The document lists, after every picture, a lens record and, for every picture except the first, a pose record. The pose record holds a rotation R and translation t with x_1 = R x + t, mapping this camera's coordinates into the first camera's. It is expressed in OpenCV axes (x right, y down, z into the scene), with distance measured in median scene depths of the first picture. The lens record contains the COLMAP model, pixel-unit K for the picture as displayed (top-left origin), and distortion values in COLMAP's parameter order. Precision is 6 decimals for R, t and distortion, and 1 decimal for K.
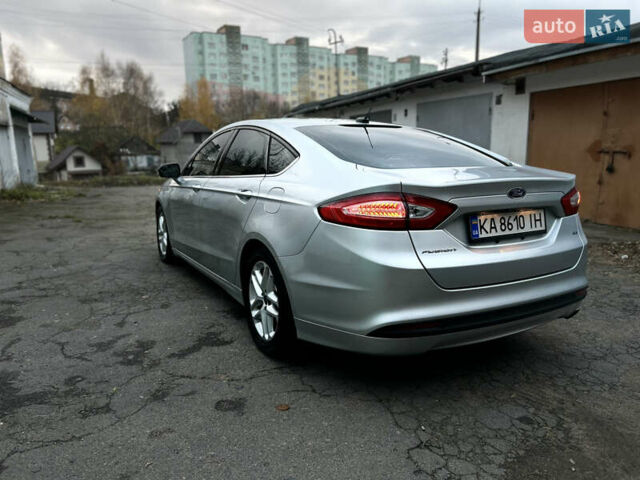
lens RADIAL K [[482.2, 0, 322.9], [0, 482.2, 238.1], [0, 0, 1]] dist [0.040463, -0.037849]
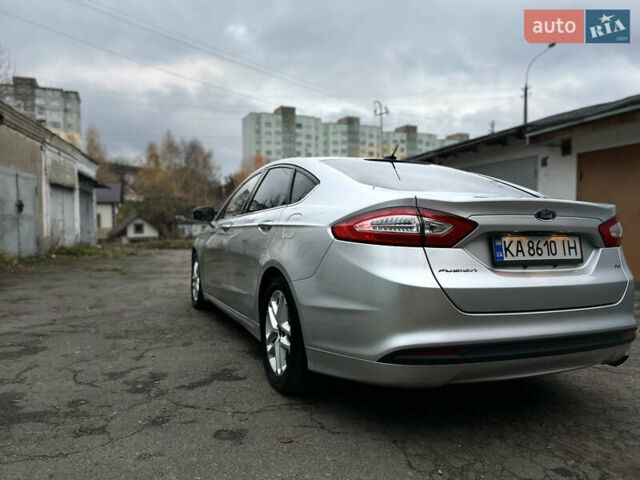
lens RADIAL K [[482.2, 0, 323.1], [0, 482.2, 242.7], [0, 0, 1]] dist [0.040463, -0.037849]
pose [[0.994905, 0.021041, -0.098600, 0.058004], [-0.034556, 0.989907, -0.137438, 0.085341], [0.094713, 0.140145, 0.985591, 0.044425]]
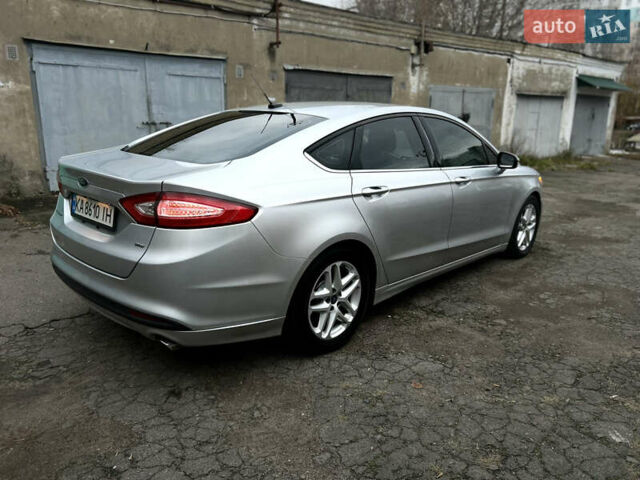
lens RADIAL K [[482.2, 0, 320.5], [0, 482.2, 241.8], [0, 0, 1]] dist [0.040463, -0.037849]
pose [[0.302487, 0.259892, -0.917038, 1.332862], [-0.190622, 0.959167, 0.208954, -0.245231], [0.933898, 0.111602, 0.339677, 0.955729]]
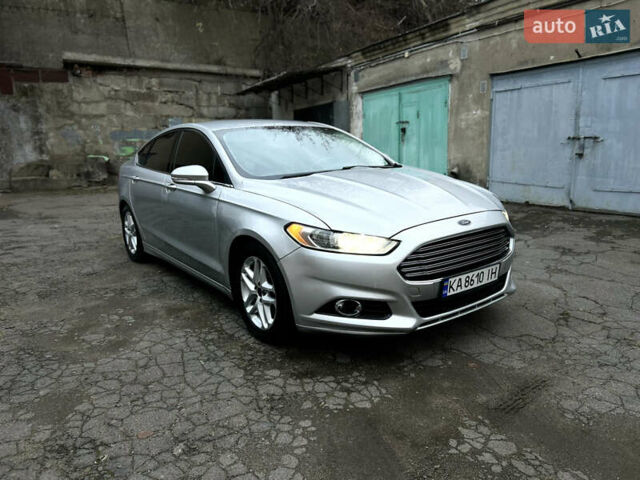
lens RADIAL K [[482.2, 0, 318.0], [0, 482.2, 241.0], [0, 0, 1]] dist [0.040463, -0.037849]
pose [[-0.992128, 0.066098, -0.106360, -0.095448], [0.022614, 0.929954, 0.366979, -0.582710], [0.123167, 0.361685, -0.924129, 3.237793]]
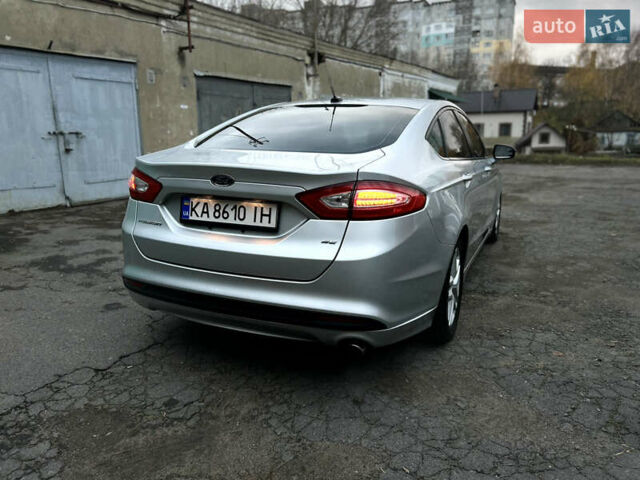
lens RADIAL K [[482.2, 0, 320.5], [0, 482.2, 241.2], [0, 0, 1]] dist [0.040463, -0.037849]
pose [[0.595092, 0.190311, -0.780799, 1.056858], [-0.148929, 0.980844, 0.125563, -0.101878], [0.789738, 0.041562, 0.612035, 0.488517]]
